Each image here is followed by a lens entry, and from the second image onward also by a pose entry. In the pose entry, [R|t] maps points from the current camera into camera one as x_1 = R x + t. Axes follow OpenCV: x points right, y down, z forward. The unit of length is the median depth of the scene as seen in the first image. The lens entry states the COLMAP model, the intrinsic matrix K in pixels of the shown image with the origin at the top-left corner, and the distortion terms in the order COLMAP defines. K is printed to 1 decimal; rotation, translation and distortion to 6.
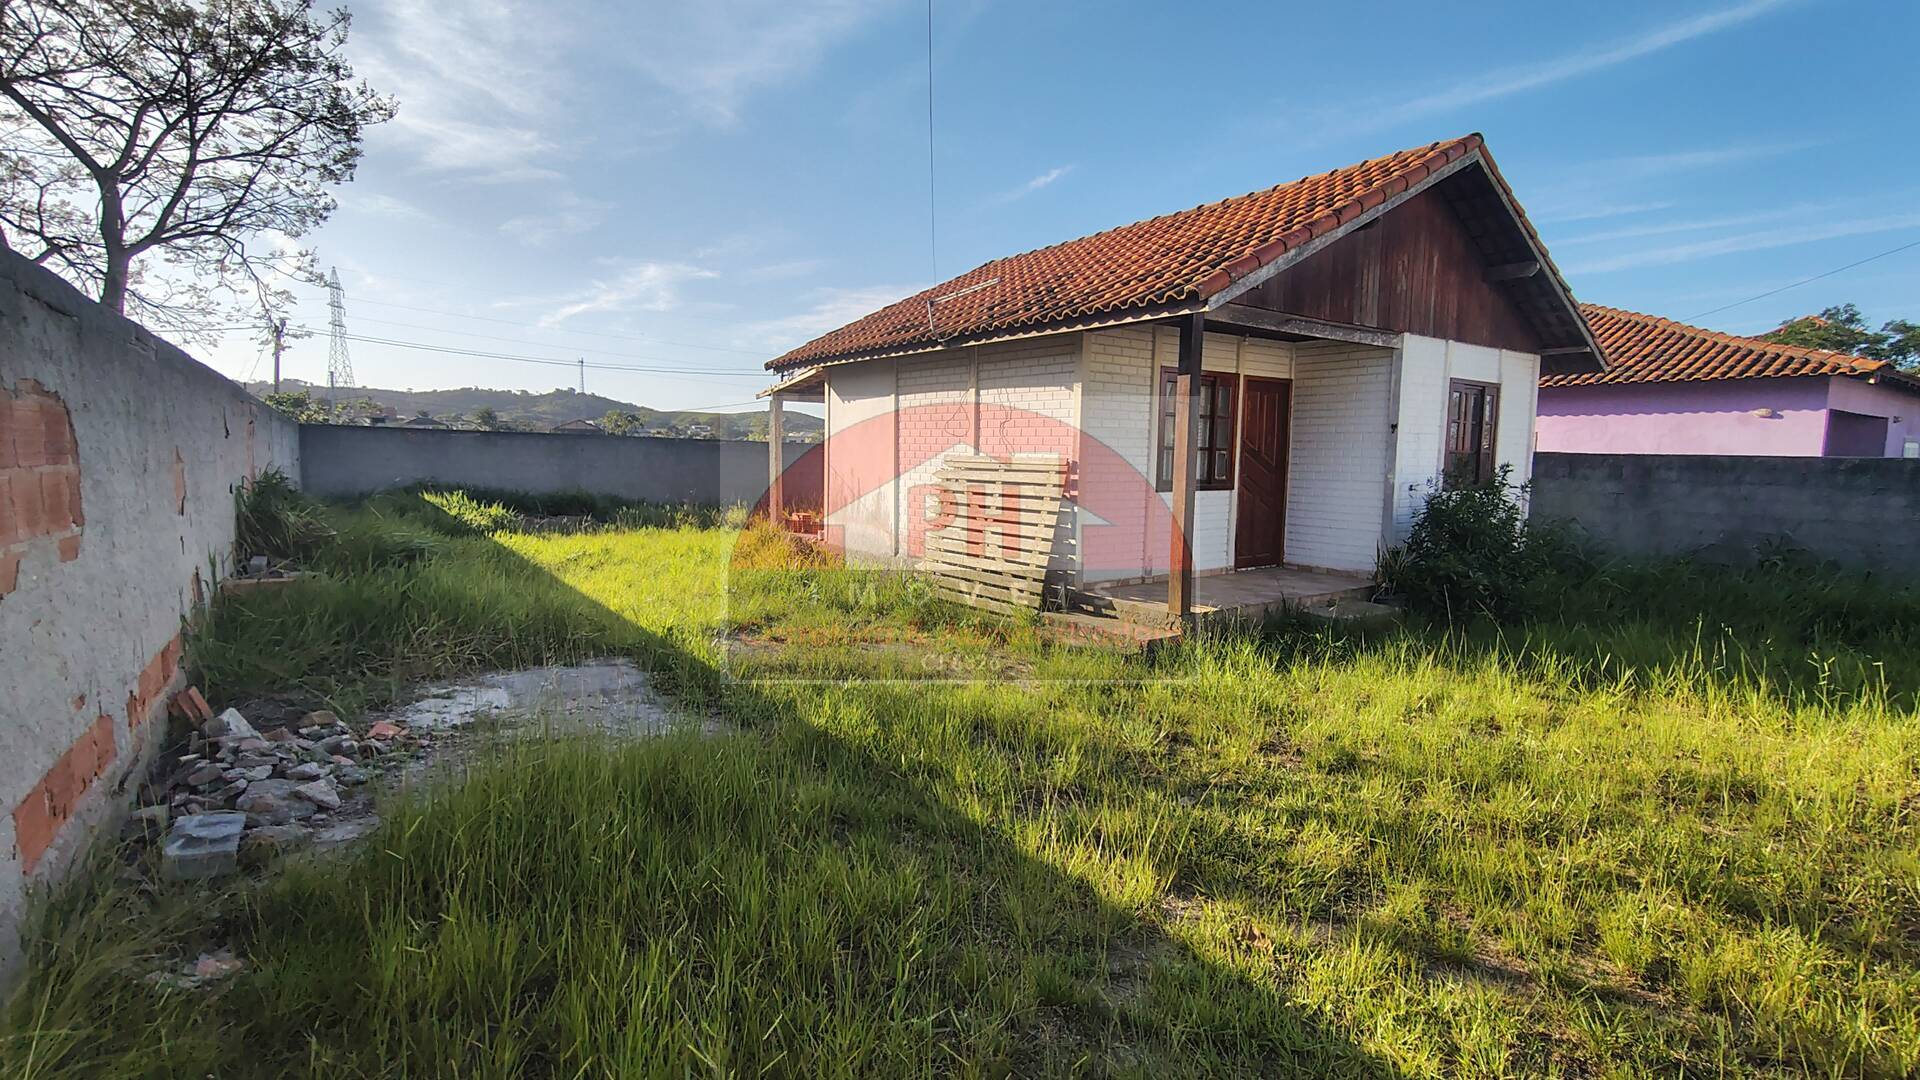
lens RADIAL K [[876.2, 0, 958.5], [0, 876.2, 544.7], [0, 0, 1]] dist [-0.002902, 0.001089]
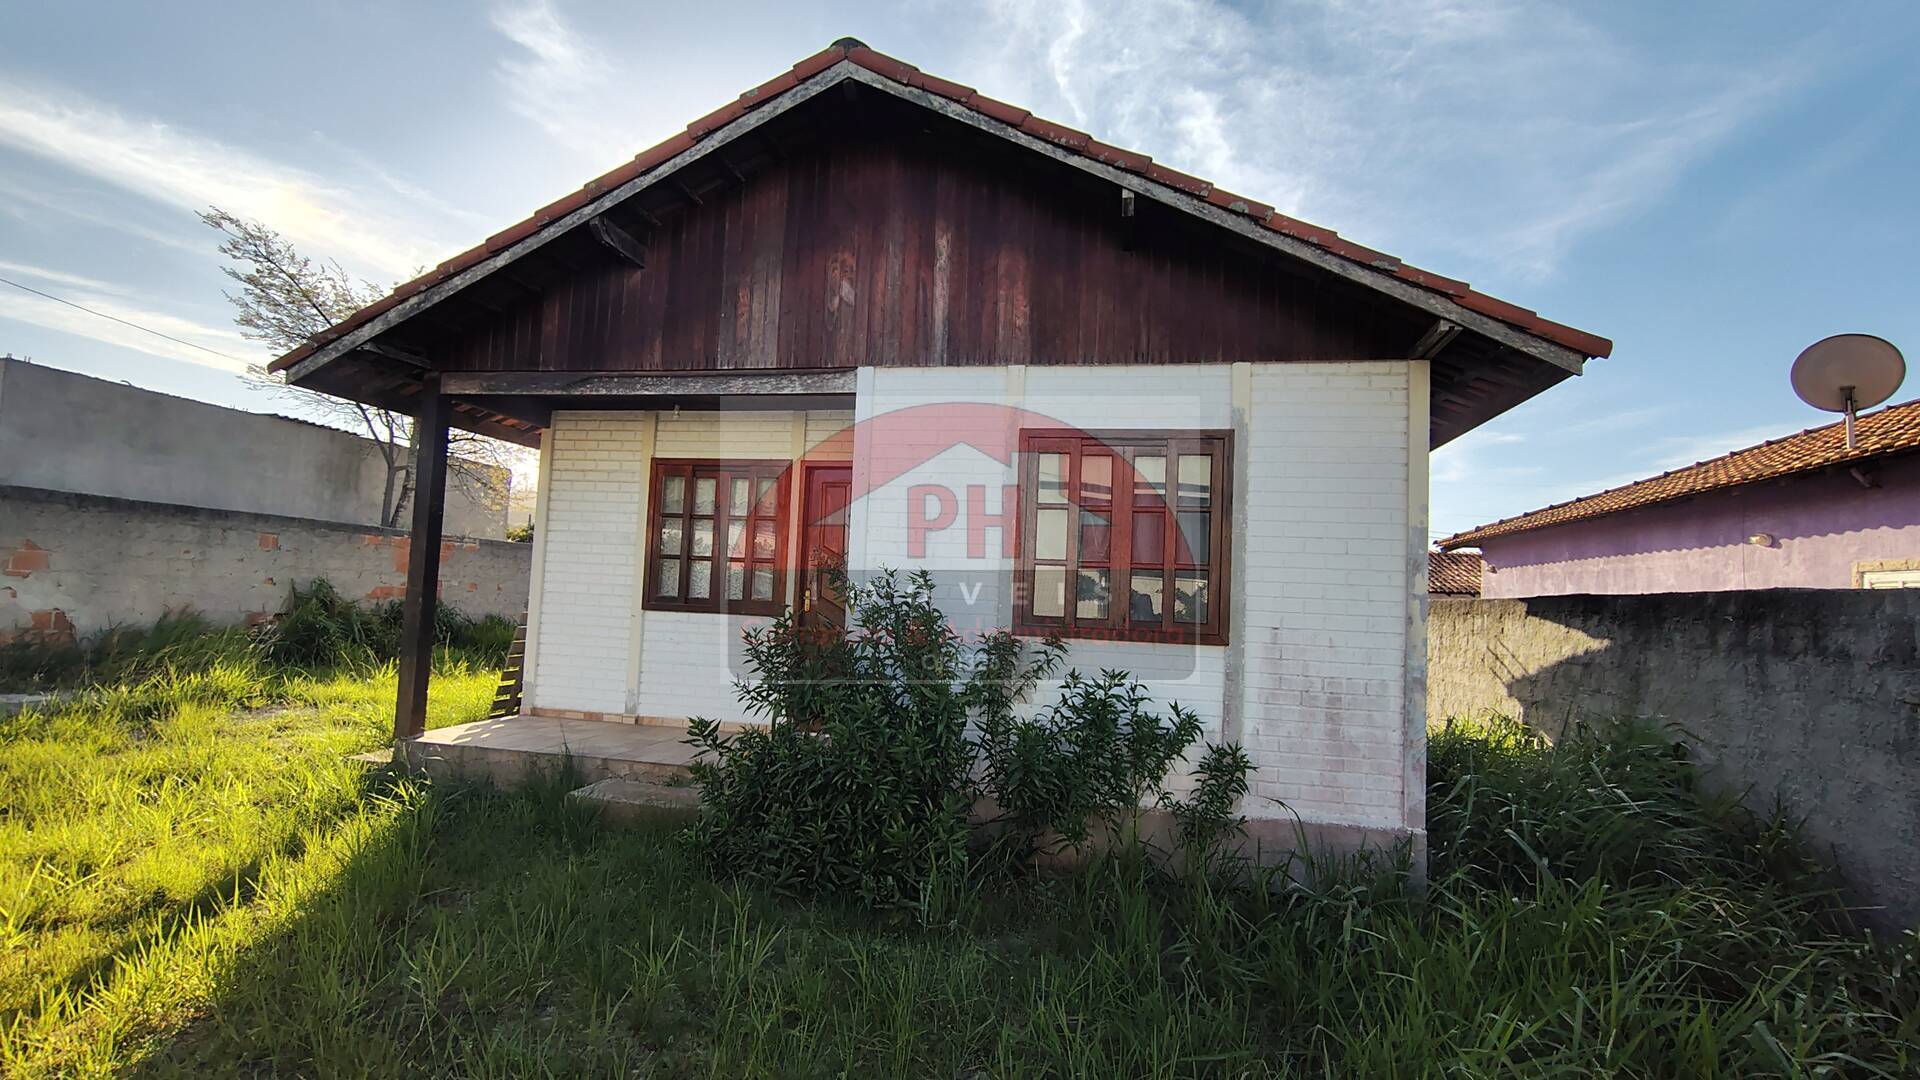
lens RADIAL K [[876.2, 0, 958.5], [0, 876.2, 544.7], [0, 0, 1]] dist [-0.002902, 0.001089]
pose [[0.677826, -0.028038, -0.734687, 1.058352], [-0.115322, 0.982849, -0.143905, -0.038001], [0.726121, 0.182268, 0.662968, 0.690218]]
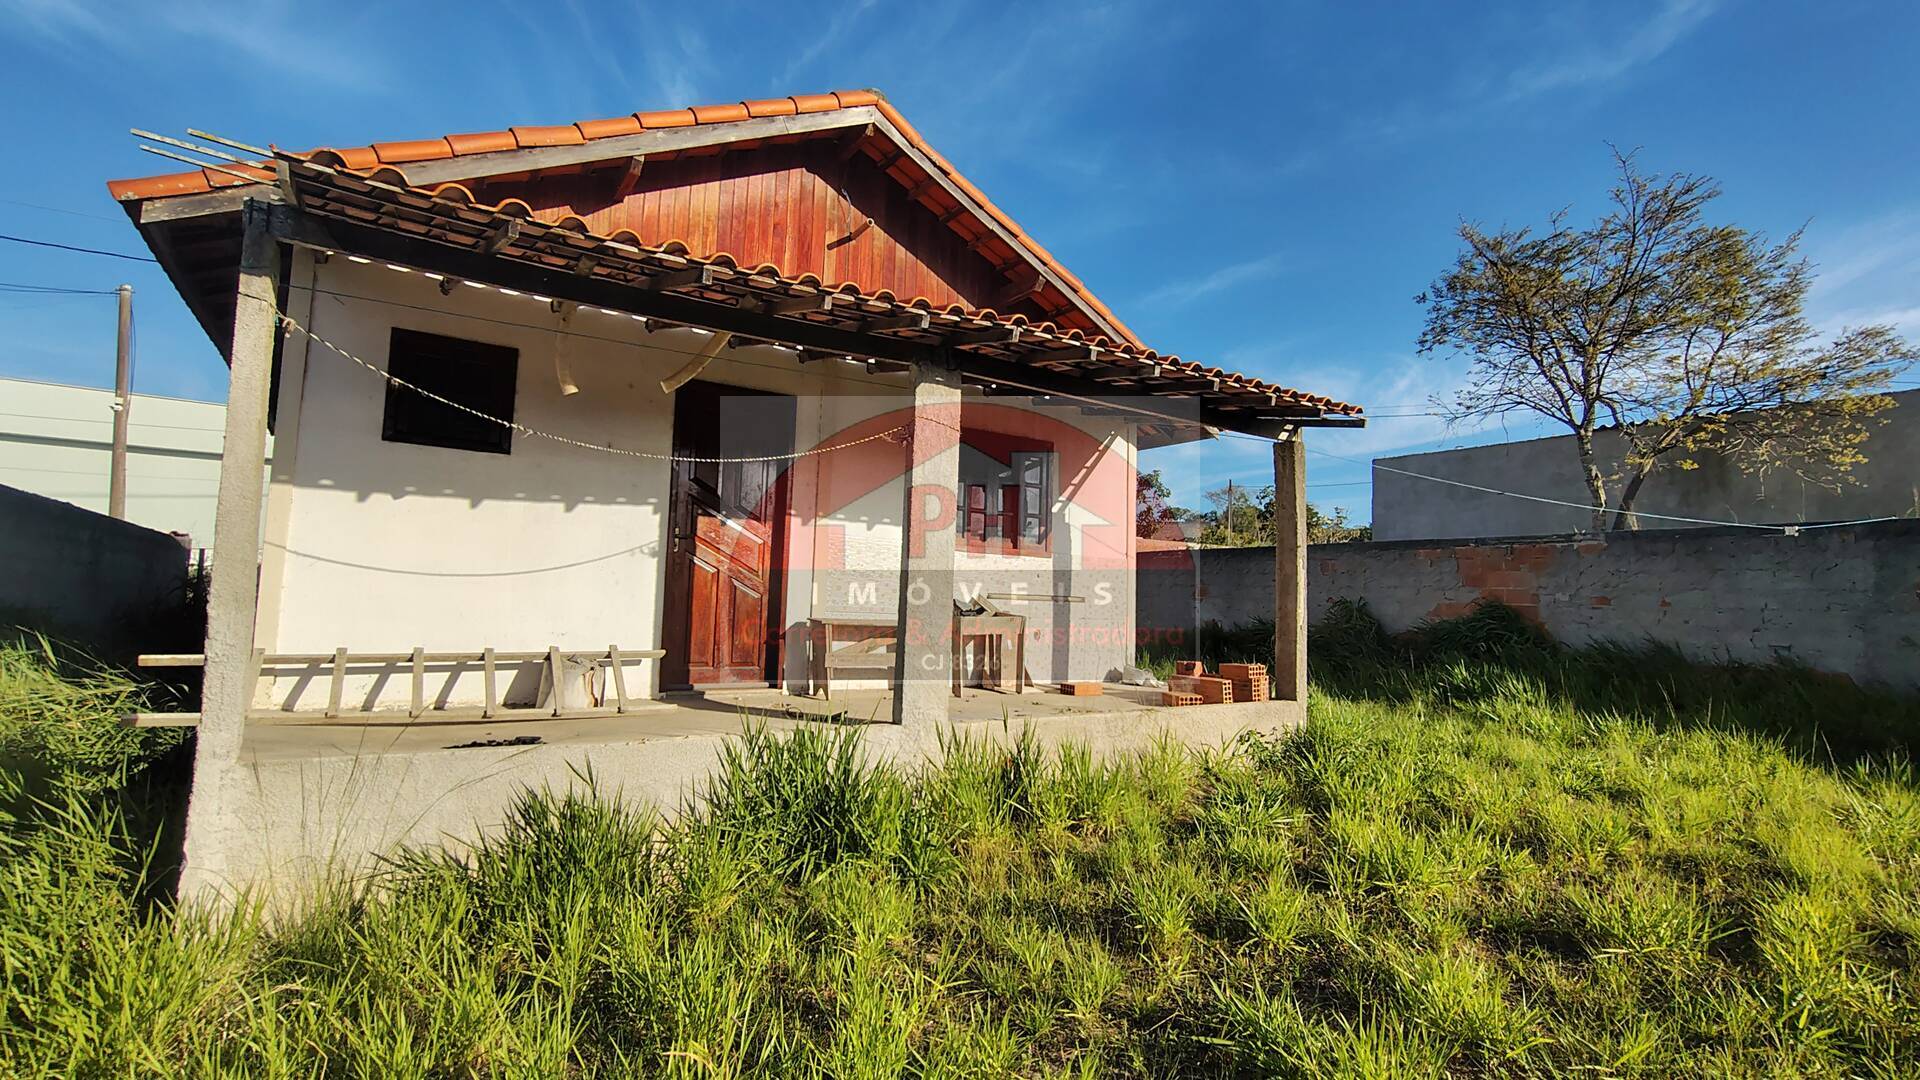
lens RADIAL K [[874.3, 0, 959.5], [0, 874.3, 548.8], [0, 0, 1]] dist [-0.003248, 0.001295]
pose [[-0.997466, -0.041630, 0.057698, -0.041808], [-0.039625, 0.998584, 0.035485, -0.174584], [-0.059093, 0.033109, -0.997703, 2.415209]]
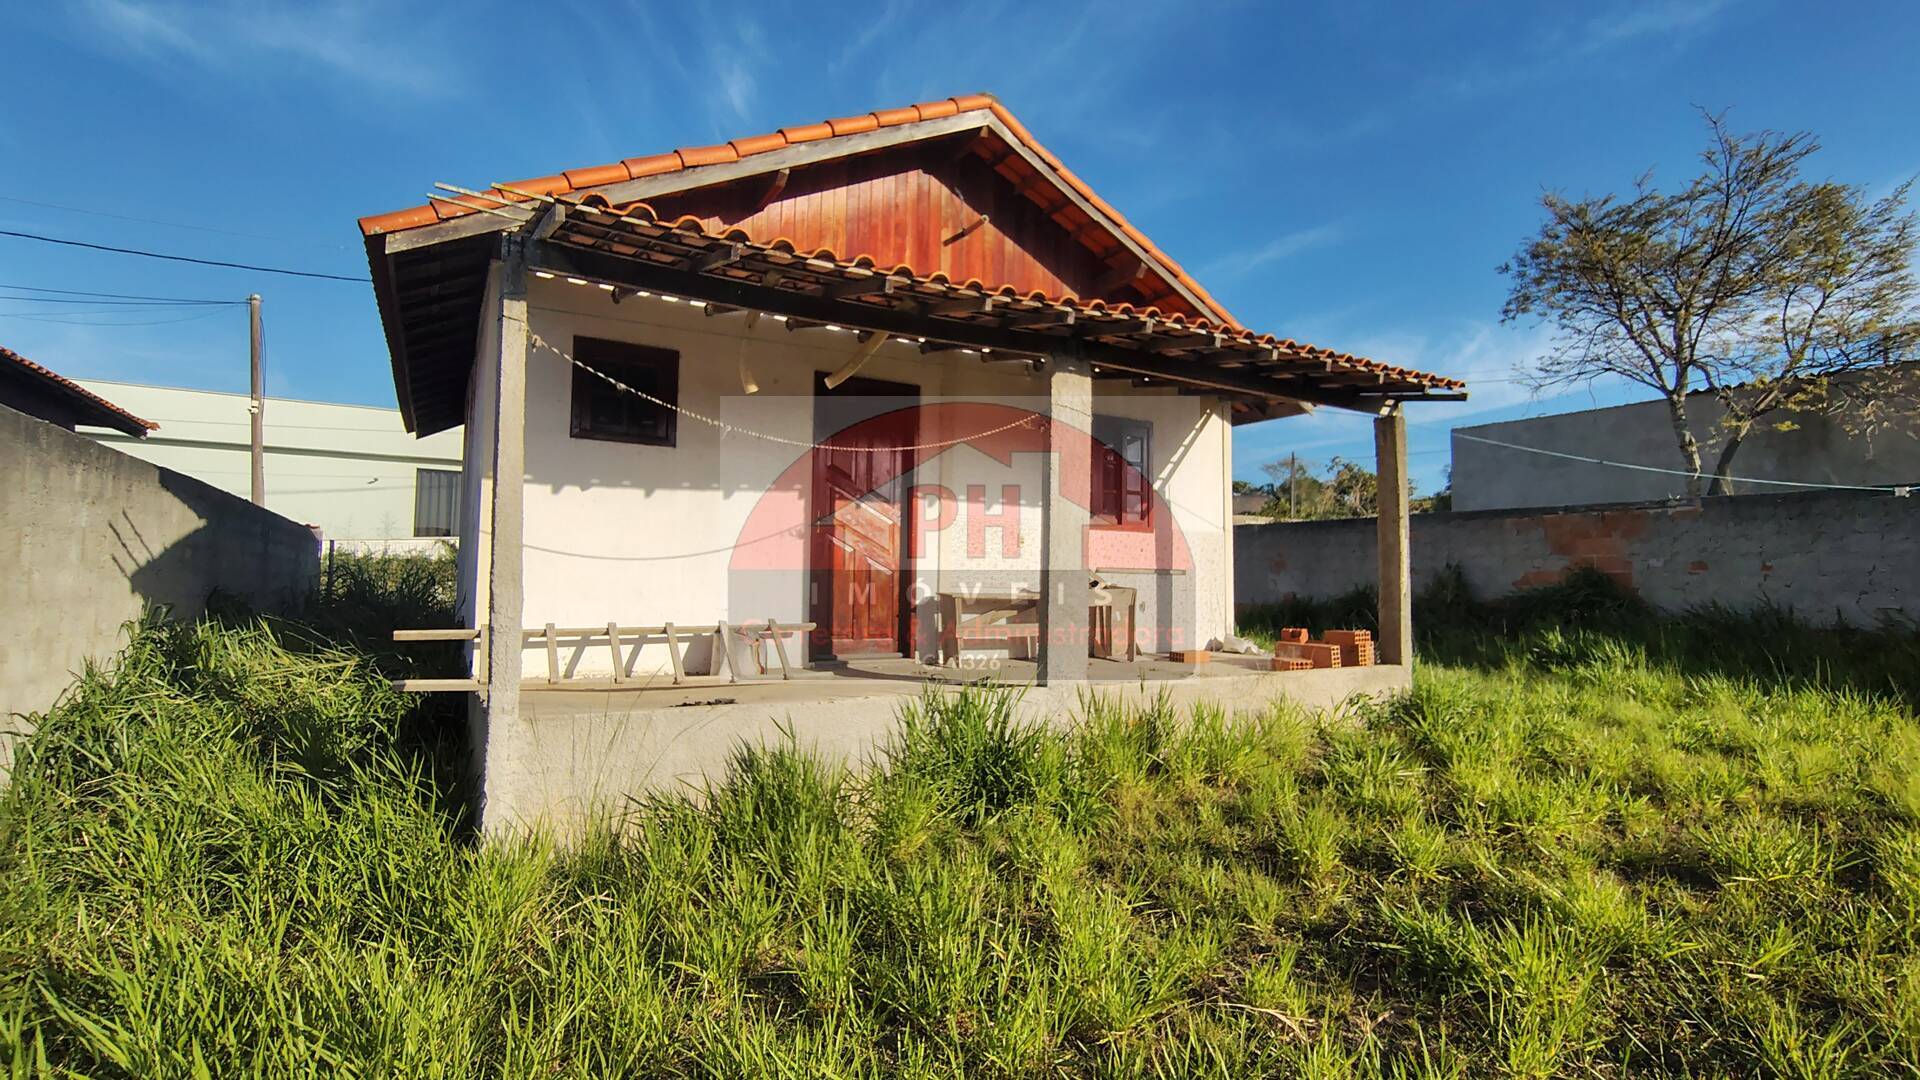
lens RADIAL K [[885.2, 0, 960.0], [0, 885.2, 540.0], [0, 0, 1]] dist [-0.005039, 0.004809]
pose [[-0.993900, -0.024115, 0.107616, 0.020044], [-0.018809, 0.998570, 0.050045, -0.173114], [-0.108669, 0.047716, -0.992932, 2.479559]]
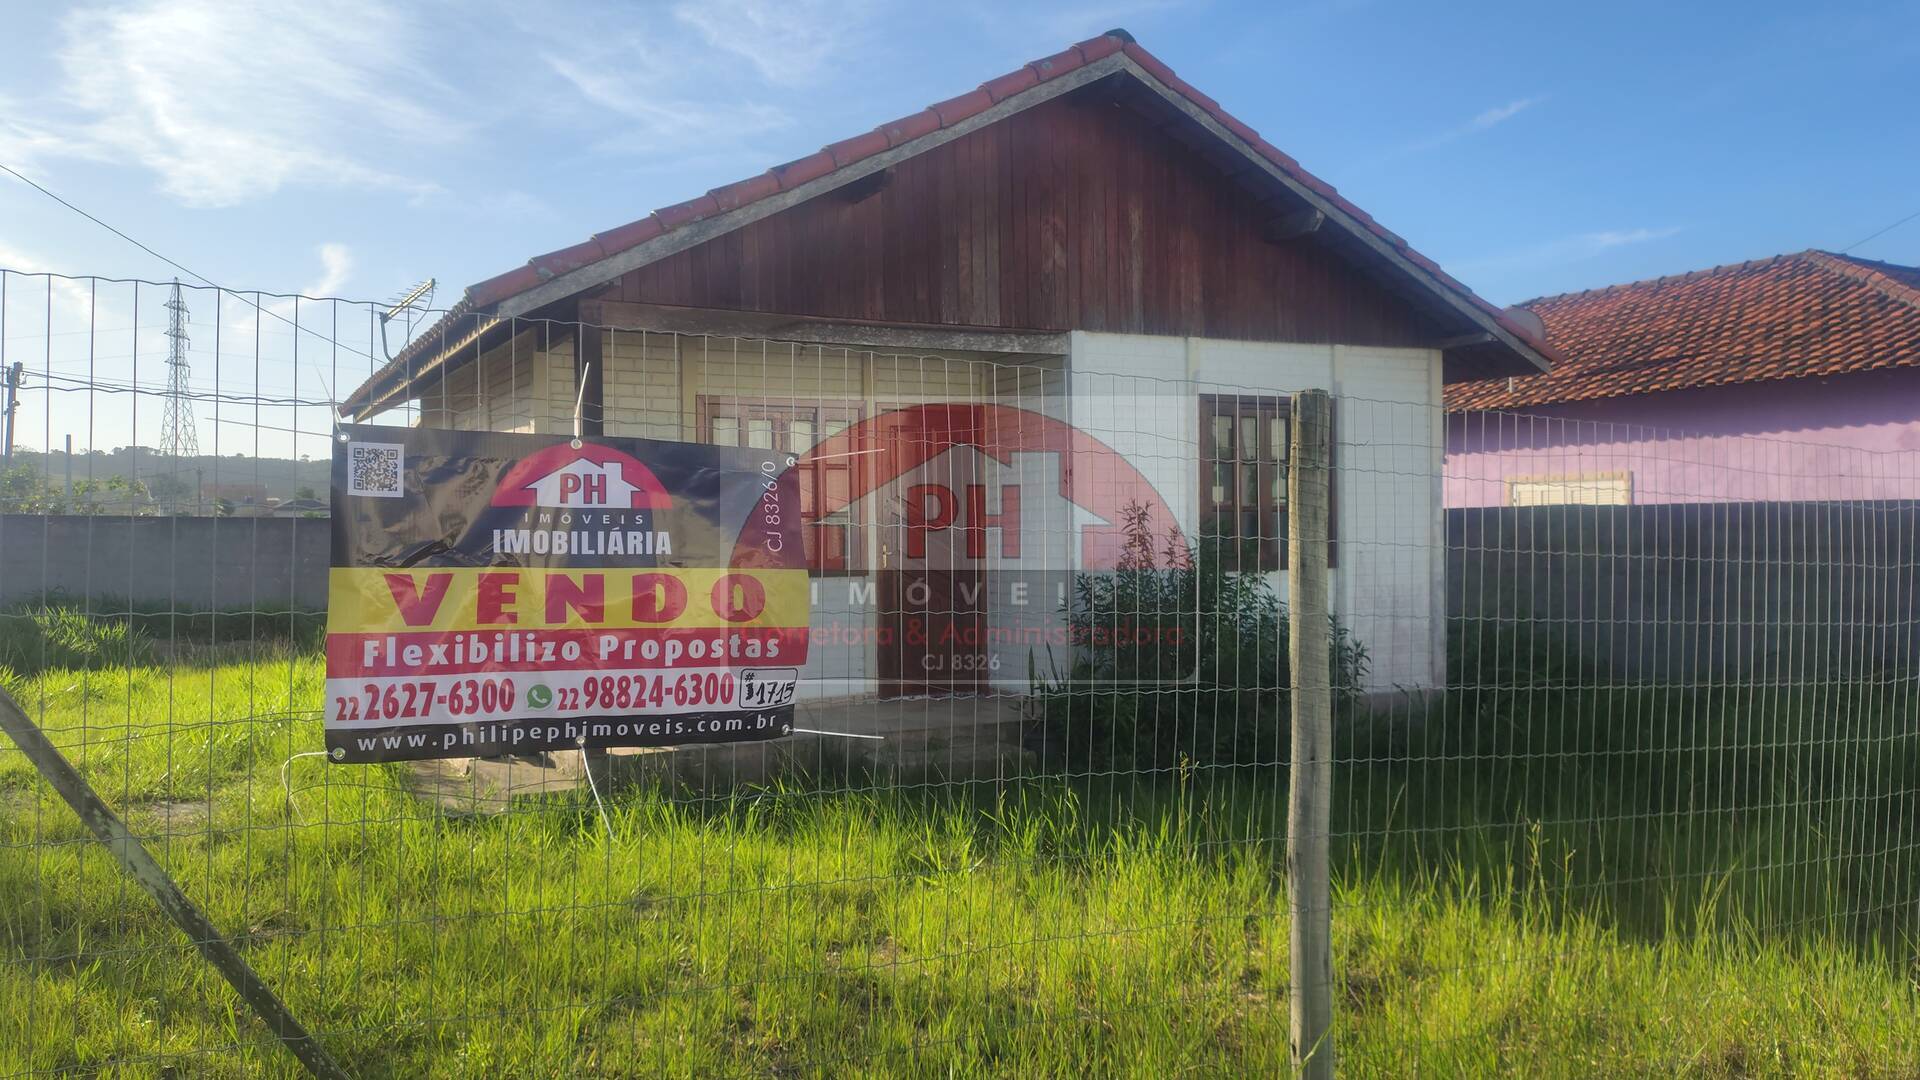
lens RADIAL K [[1448.8, 0, 961.6], [0, 1448.8, 562.2], [0, 0, 1]] dist [0.094864, -0.139231]
pose [[0.988762, -0.021262, -0.147977, 0.611510], [0.008414, 0.996180, -0.086916, 0.025557], [0.149260, 0.084694, 0.985164, -0.073829]]
